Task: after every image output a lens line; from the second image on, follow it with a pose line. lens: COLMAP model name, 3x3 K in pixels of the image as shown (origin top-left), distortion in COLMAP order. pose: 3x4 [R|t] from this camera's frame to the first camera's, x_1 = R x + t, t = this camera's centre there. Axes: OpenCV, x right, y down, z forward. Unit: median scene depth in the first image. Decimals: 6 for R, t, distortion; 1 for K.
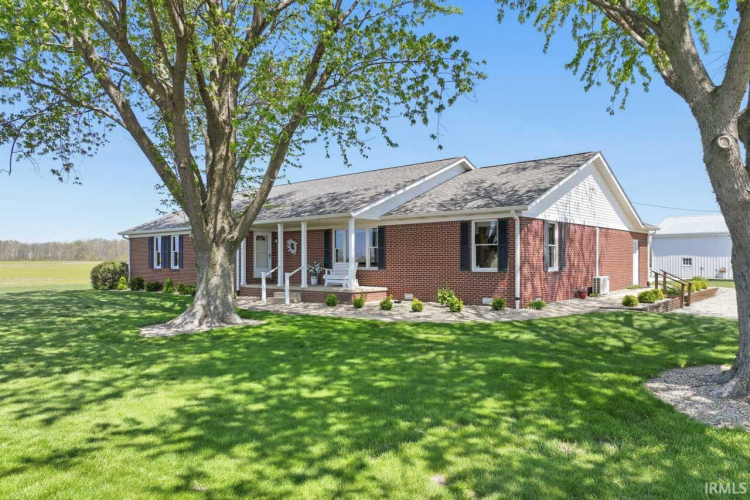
lens RADIAL K [[521.5, 0, 374.8], [0, 521.5, 247.6], [0, 0, 1]] dist [0.004935, 0.001806]
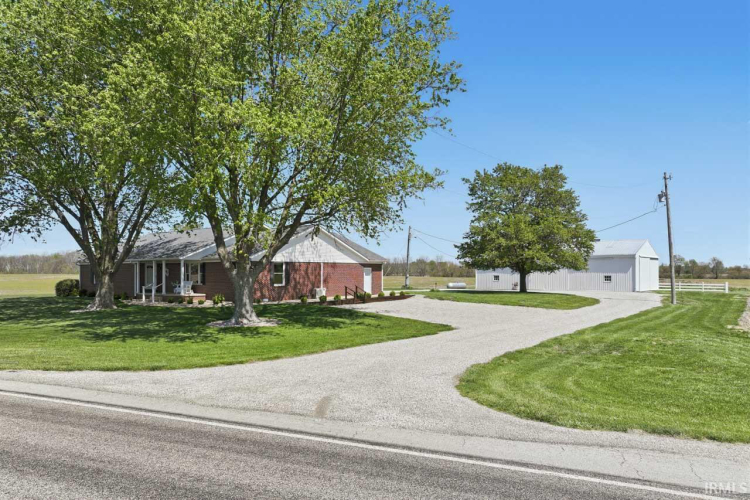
lens RADIAL K [[521.5, 0, 379.4], [0, 521.5, 272.2], [0, 0, 1]] dist [0.004935, 0.001806]
pose [[0.999353, 0.001649, 0.035915, 0.621034], [-0.002464, 0.999740, 0.022656, -0.053319], [-0.035869, -0.022729, 0.999098, -1.016855]]
